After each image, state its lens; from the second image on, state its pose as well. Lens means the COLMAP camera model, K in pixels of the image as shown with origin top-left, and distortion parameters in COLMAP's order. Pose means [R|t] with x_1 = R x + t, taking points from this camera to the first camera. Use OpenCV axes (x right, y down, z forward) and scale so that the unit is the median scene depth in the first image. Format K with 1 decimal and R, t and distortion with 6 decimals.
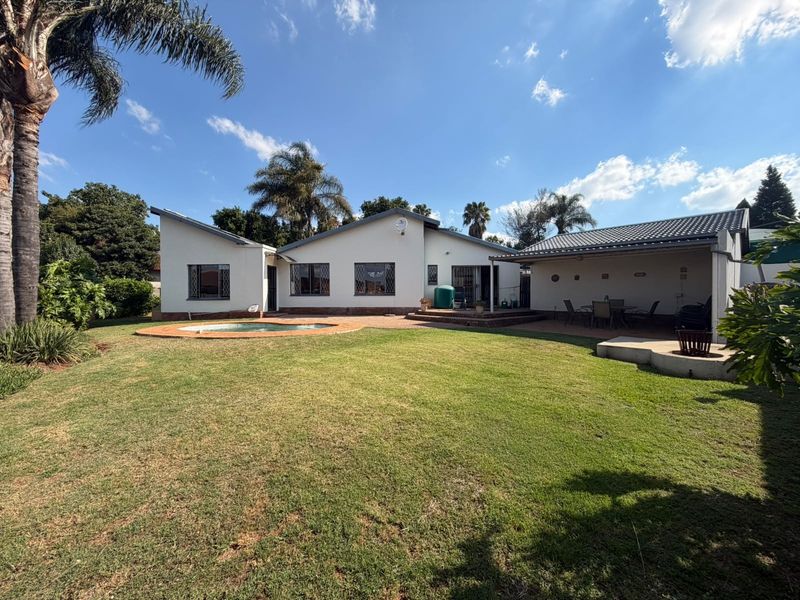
lens RADIAL K [[318.0, 0, 398.4], [0, 318.0, 299.1], [0, 0, 1]] dist [0.000659, 0.000122]
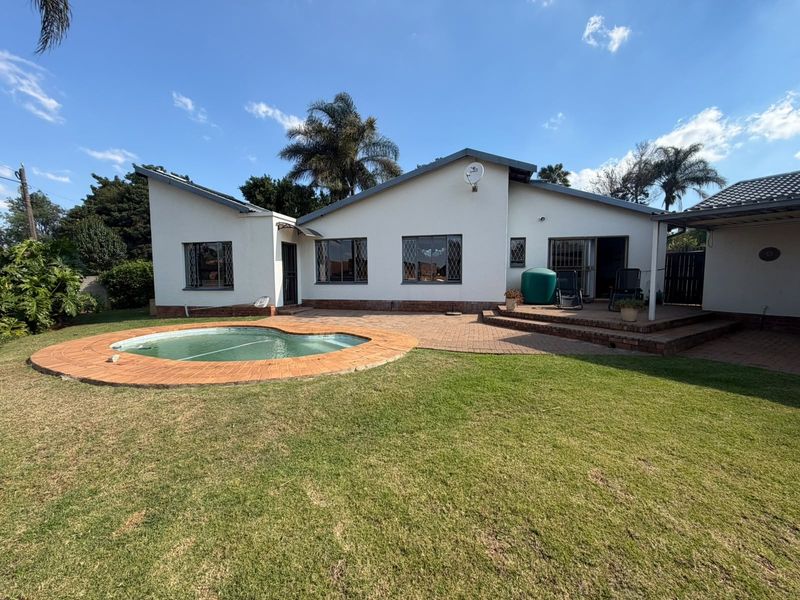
lens RADIAL K [[318.0, 0, 398.4], [0, 318.0, 299.1], [0, 0, 1]] dist [0.000659, 0.000122]
pose [[0.985802, 0.009941, -0.167616, -0.028890], [-0.000054, 0.998265, 0.058889, -0.018345], [0.167910, -0.058044, 0.984092, 0.309879]]
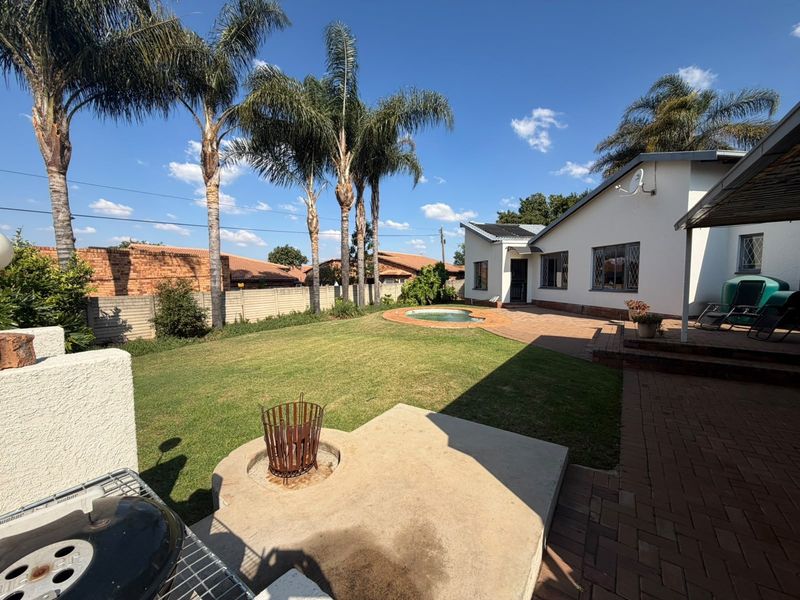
lens RADIAL K [[318.0, 0, 398.4], [0, 318.0, 299.1], [0, 0, 1]] dist [0.000659, 0.000122]
pose [[0.232766, 0.063599, -0.970451, 0.498383], [-0.011606, 0.997970, 0.062619, -0.032936], [0.972464, -0.003313, 0.233031, 0.365336]]
